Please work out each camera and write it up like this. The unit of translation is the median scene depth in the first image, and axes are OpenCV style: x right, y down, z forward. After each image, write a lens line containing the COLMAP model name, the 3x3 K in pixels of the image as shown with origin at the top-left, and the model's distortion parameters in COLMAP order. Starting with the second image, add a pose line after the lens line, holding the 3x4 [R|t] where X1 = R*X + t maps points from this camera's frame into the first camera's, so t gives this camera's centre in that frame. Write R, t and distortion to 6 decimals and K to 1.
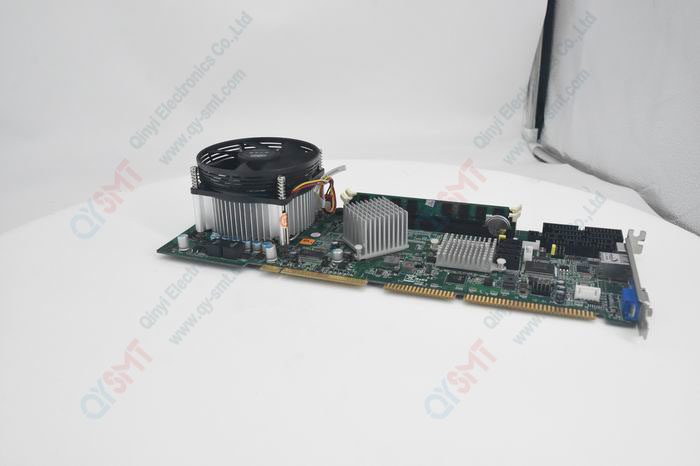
lens RADIAL K [[586.5, 0, 363.9], [0, 586.5, 210.6], [0, 0, 1]] dist [0.013224, 0.001851]
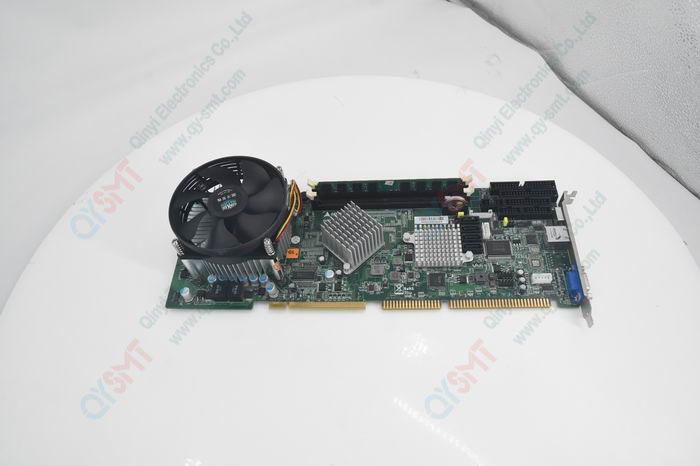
lens RADIAL K [[501.5, 0, 355.4], [0, 501.5, 233.4], [0, 0, 1]] dist [-0.036666, 0.002607]
pose [[0.959235, -0.261083, 0.108180, -0.082463], [0.157291, 0.811242, 0.563157, -0.538467], [-0.234791, -0.523185, 0.819238, 0.241305]]
